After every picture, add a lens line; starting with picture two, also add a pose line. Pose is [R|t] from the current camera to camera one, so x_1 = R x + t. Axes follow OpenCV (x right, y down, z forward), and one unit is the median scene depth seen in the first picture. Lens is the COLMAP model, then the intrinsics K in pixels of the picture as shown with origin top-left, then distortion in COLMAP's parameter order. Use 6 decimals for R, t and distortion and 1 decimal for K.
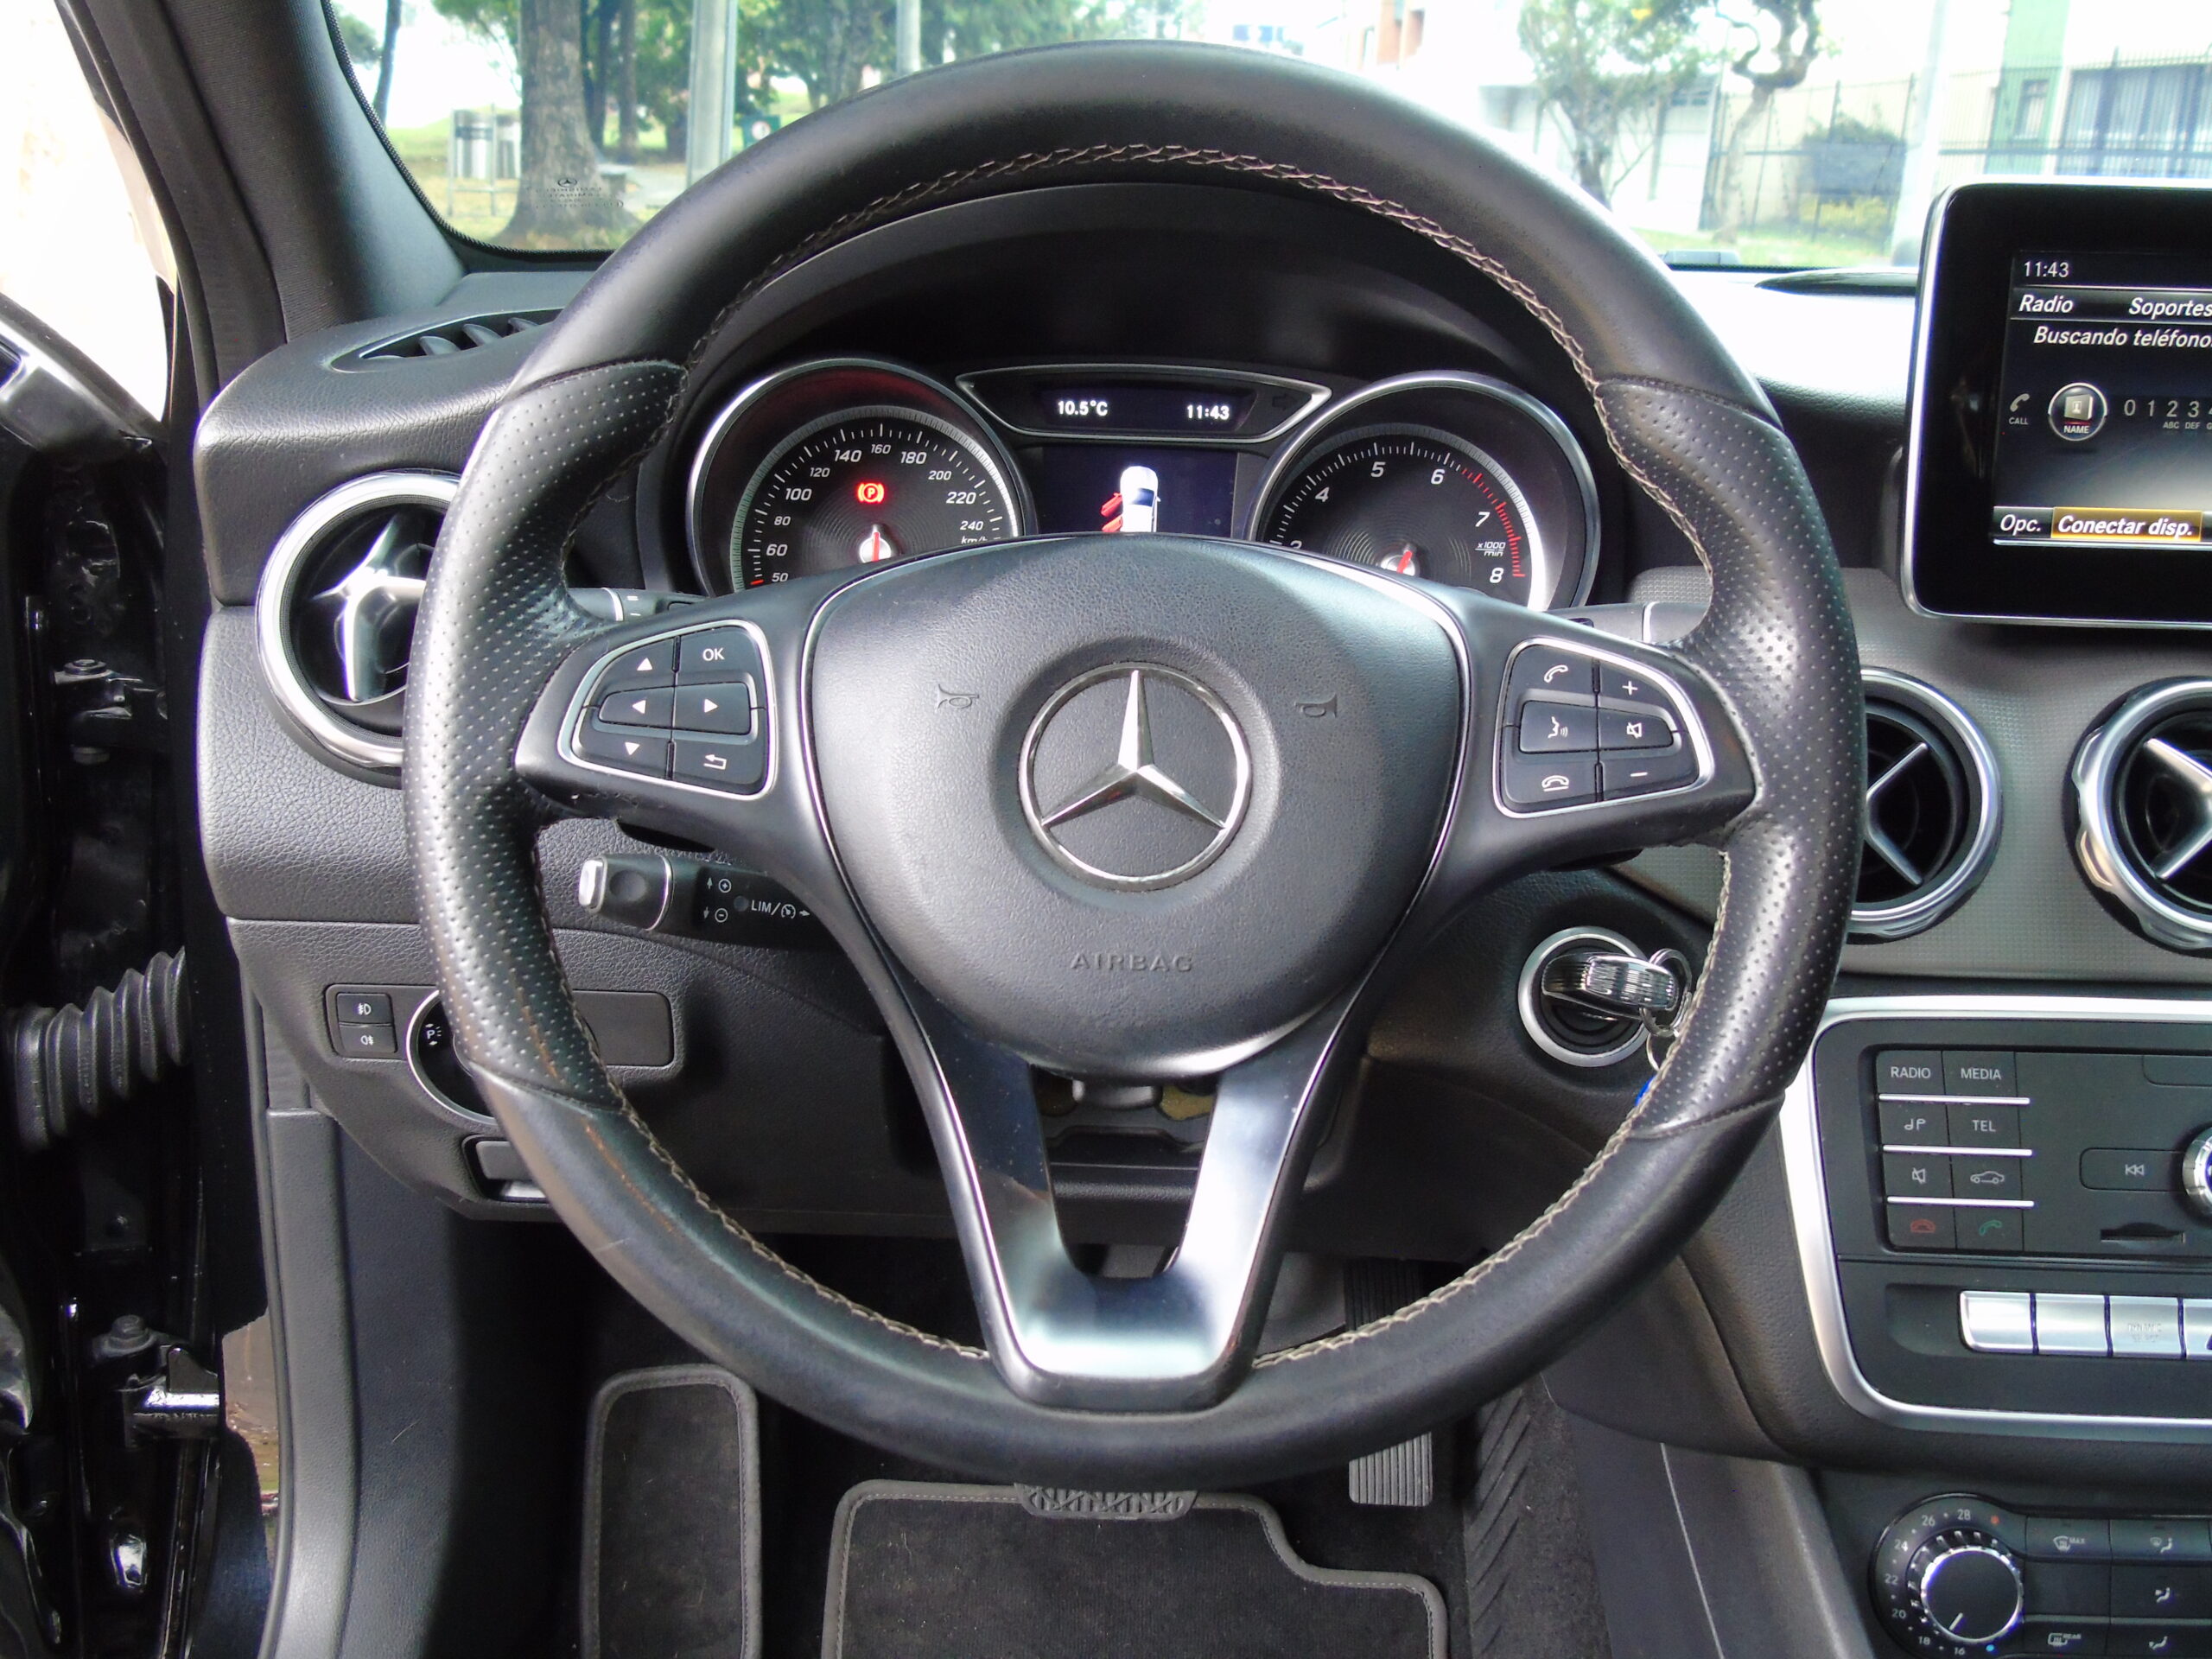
lens RADIAL K [[2325.5, 0, 1106.0], [0, 2325.5, 829.5], [0, 0, 1]] dist [-0.009582, -0.010886]
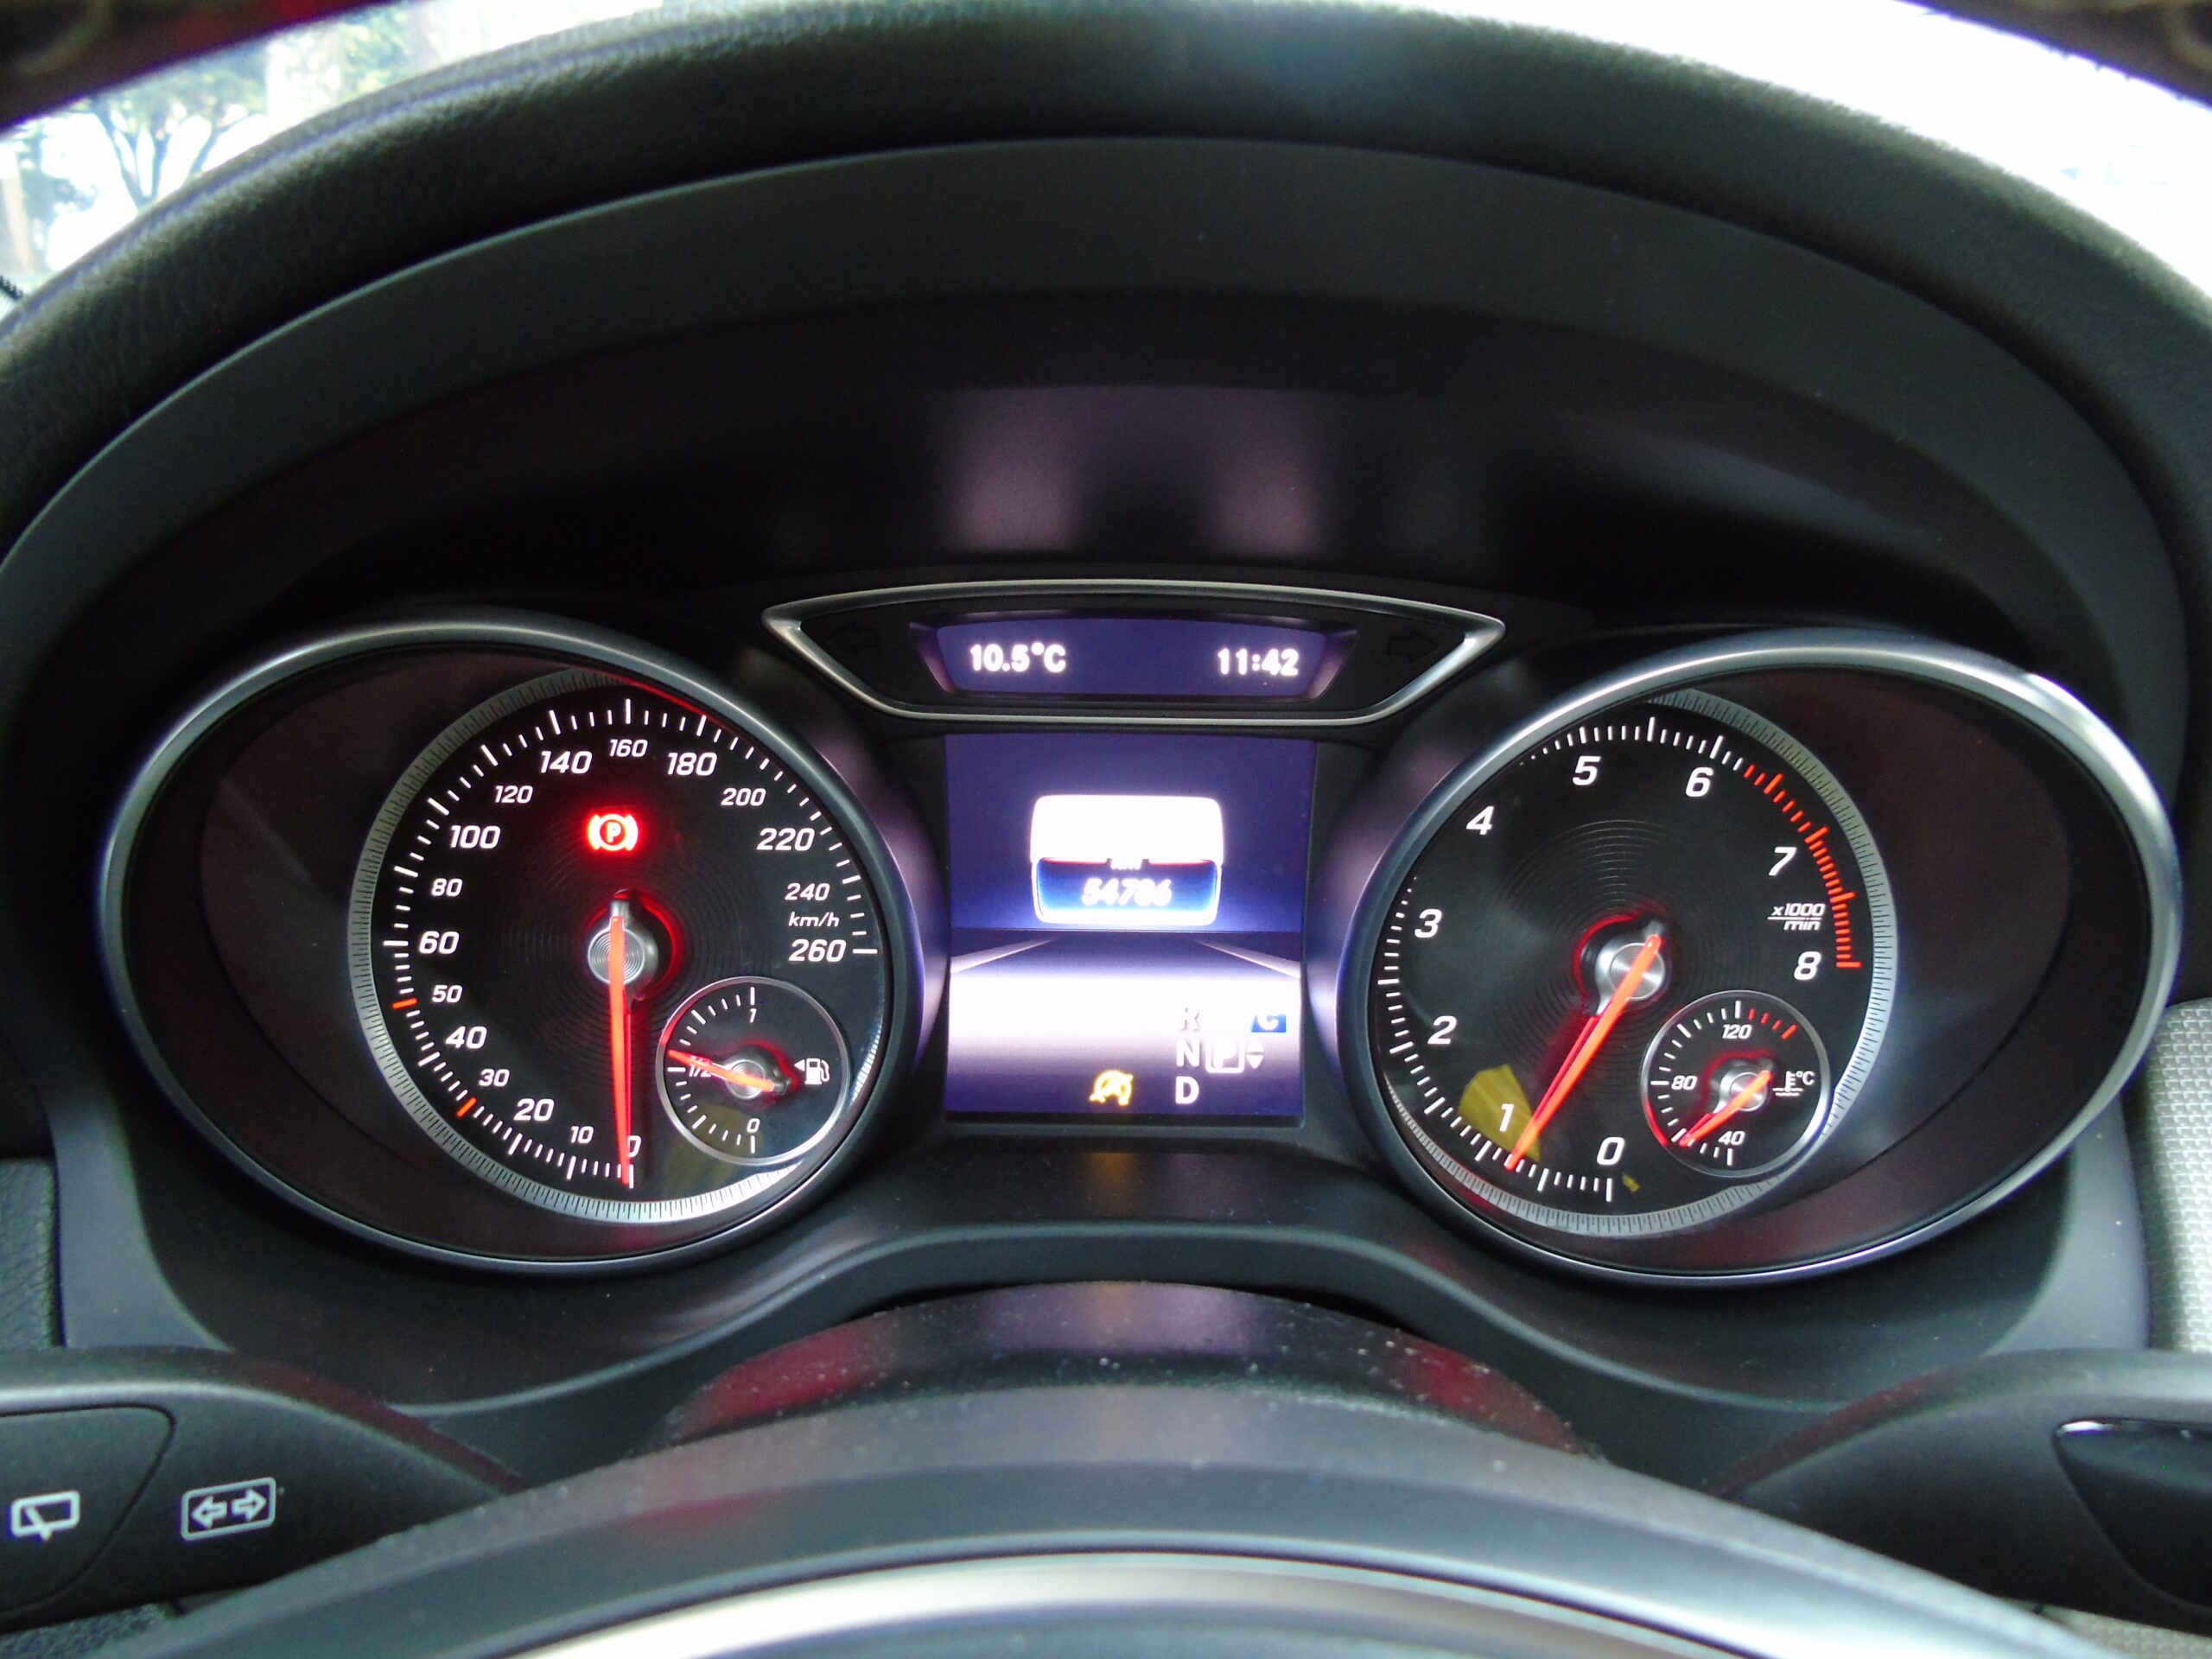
lens RADIAL K [[1644.5, 0, 1106.0], [0, 1644.5, 829.5], [0, 0, 1]] dist [-0.048889, 0.025339]
pose [[0.999883, -0.015256, 0.000727, 0.009723], [0.015220, 0.999258, 0.035390, -0.170664], [-0.001266, -0.035374, 0.999373, 0.690610]]
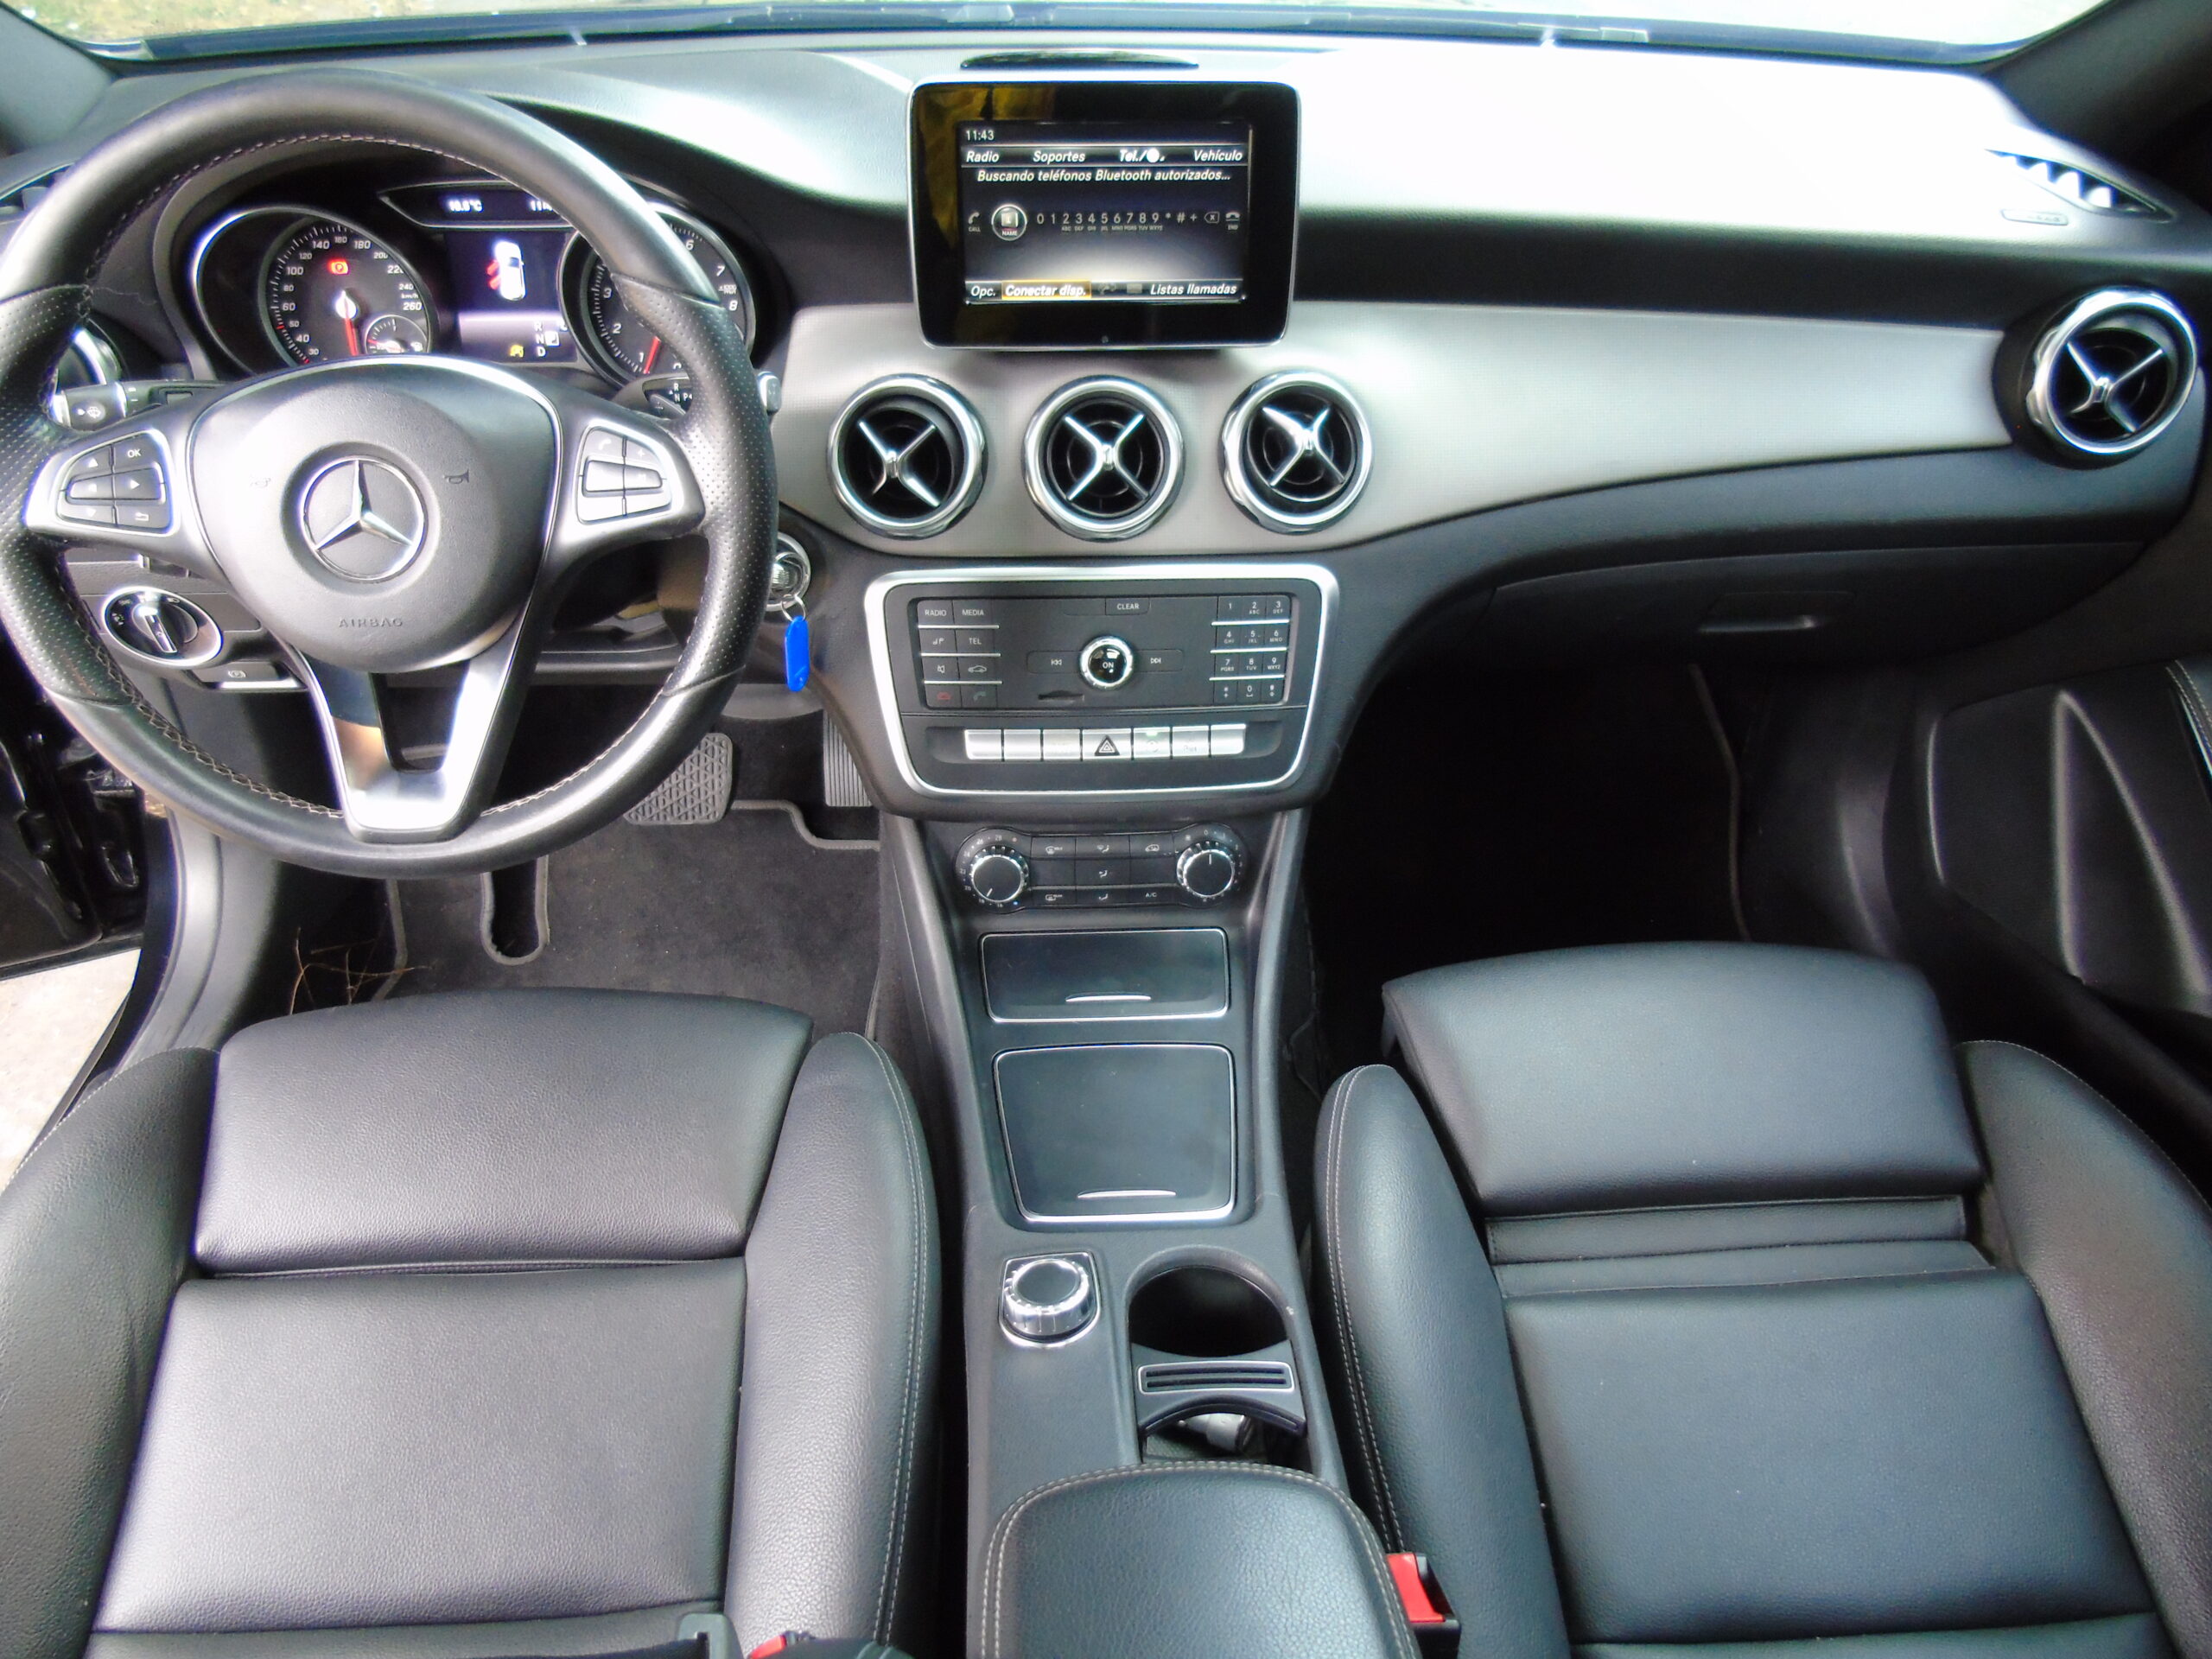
lens RADIAL K [[1644.5, 0, 1106.0], [0, 1644.5, 829.5], [0, 0, 1]] dist [-0.048889, 0.025339]
pose [[0.998099, -0.044665, 0.042463, 0.400862], [0.027453, 0.939108, 0.342525, -0.162895], [-0.055176, -0.340708, 0.938549, -0.247677]]
